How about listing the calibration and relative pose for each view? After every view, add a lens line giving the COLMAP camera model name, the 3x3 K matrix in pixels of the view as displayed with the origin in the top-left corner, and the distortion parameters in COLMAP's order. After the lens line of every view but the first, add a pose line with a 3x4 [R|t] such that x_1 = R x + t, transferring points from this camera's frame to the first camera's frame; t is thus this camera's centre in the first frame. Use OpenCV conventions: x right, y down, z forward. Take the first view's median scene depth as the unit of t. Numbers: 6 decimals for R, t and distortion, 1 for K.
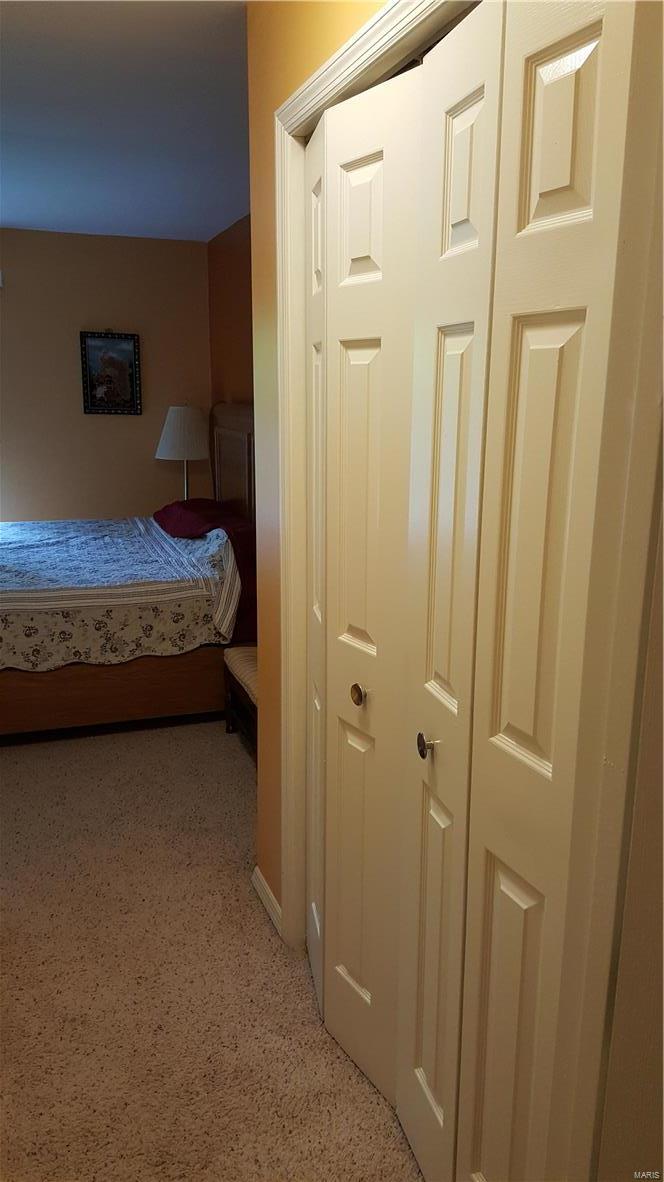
lens RADIAL K [[887.7, 0, 357.8], [0, 887.7, 590.4], [0, 0, 1]] dist [0.085434, -0.016160]
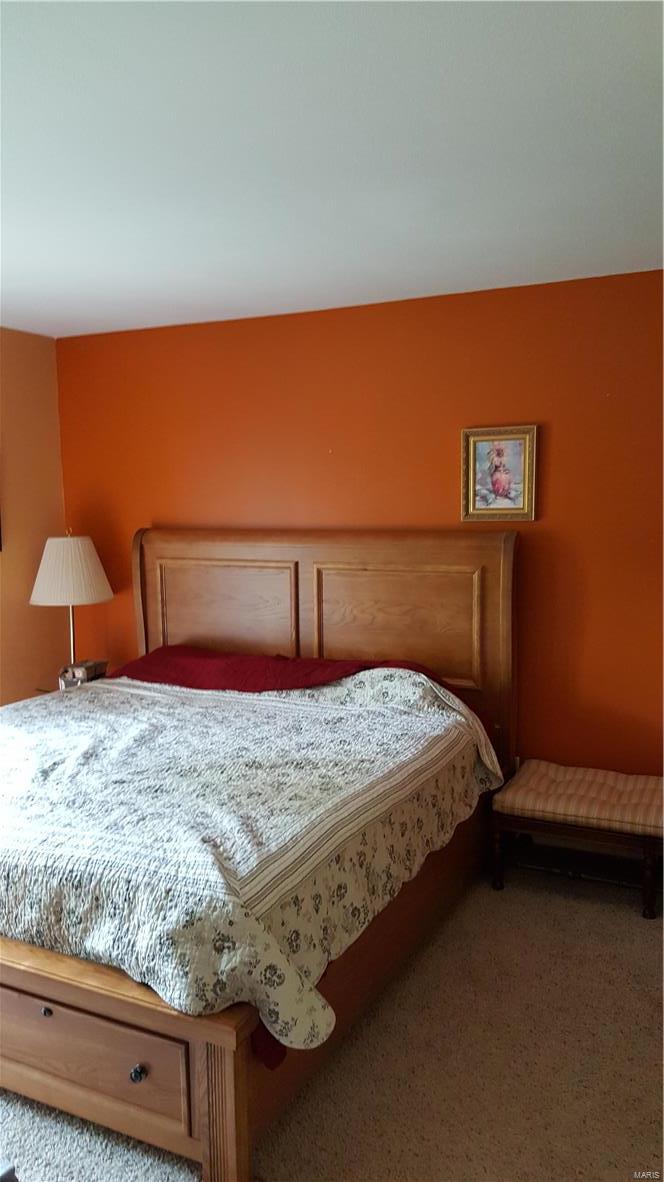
lens RADIAL K [[887.7, 0, 331.1], [0, 887.7, 590.5], [0, 0, 1]] dist [0.085434, -0.016160]
pose [[0.722797, -0.100242, 0.683752, -0.871751], [0.177886, 0.983071, -0.043921, -0.127346], [-0.667774, 0.153375, 0.728392, 0.429291]]
